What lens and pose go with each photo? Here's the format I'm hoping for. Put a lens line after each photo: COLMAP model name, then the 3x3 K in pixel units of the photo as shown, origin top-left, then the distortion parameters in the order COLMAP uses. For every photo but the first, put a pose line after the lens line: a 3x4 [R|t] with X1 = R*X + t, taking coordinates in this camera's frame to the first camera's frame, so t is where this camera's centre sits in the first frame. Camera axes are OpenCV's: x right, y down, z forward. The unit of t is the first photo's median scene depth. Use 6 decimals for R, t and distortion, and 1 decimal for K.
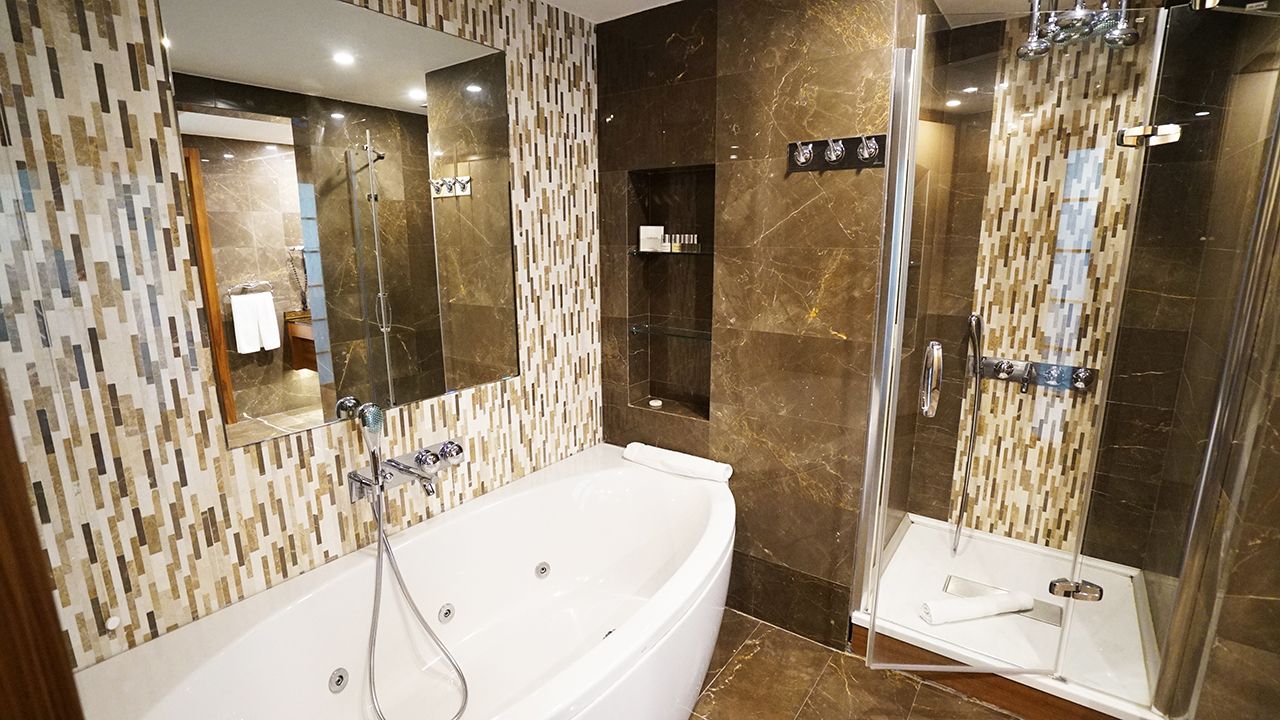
lens RADIAL K [[601.2, 0, 644.1], [0, 601.2, 358.4], [0, 0, 1]] dist [-0.056394, 0.020519]
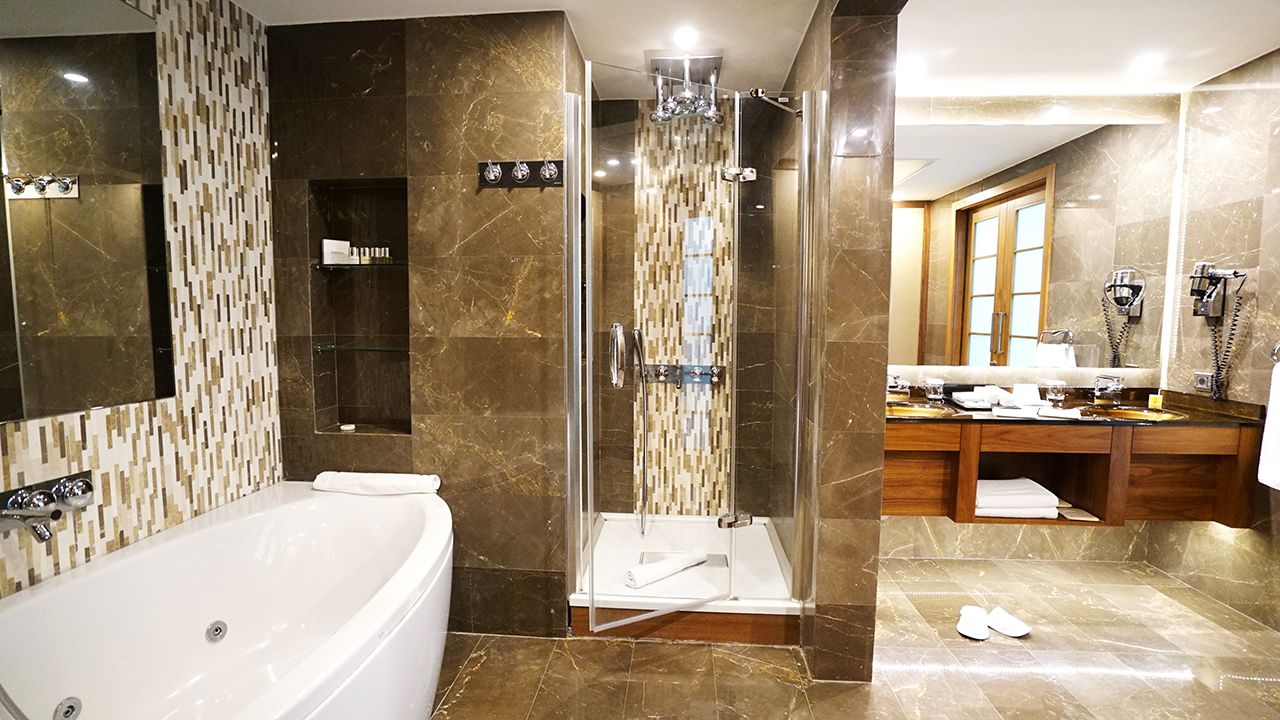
lens RADIAL K [[601.2, 0, 653.0], [0, 601.2, 372.7], [0, 0, 1]] dist [-0.056394, 0.020519]
pose [[0.843340, -0.039008, 0.535962, -0.080334], [0.107535, 0.989439, -0.097194, 0.147300], [-0.526511, 0.139602, 0.838628, -0.039137]]
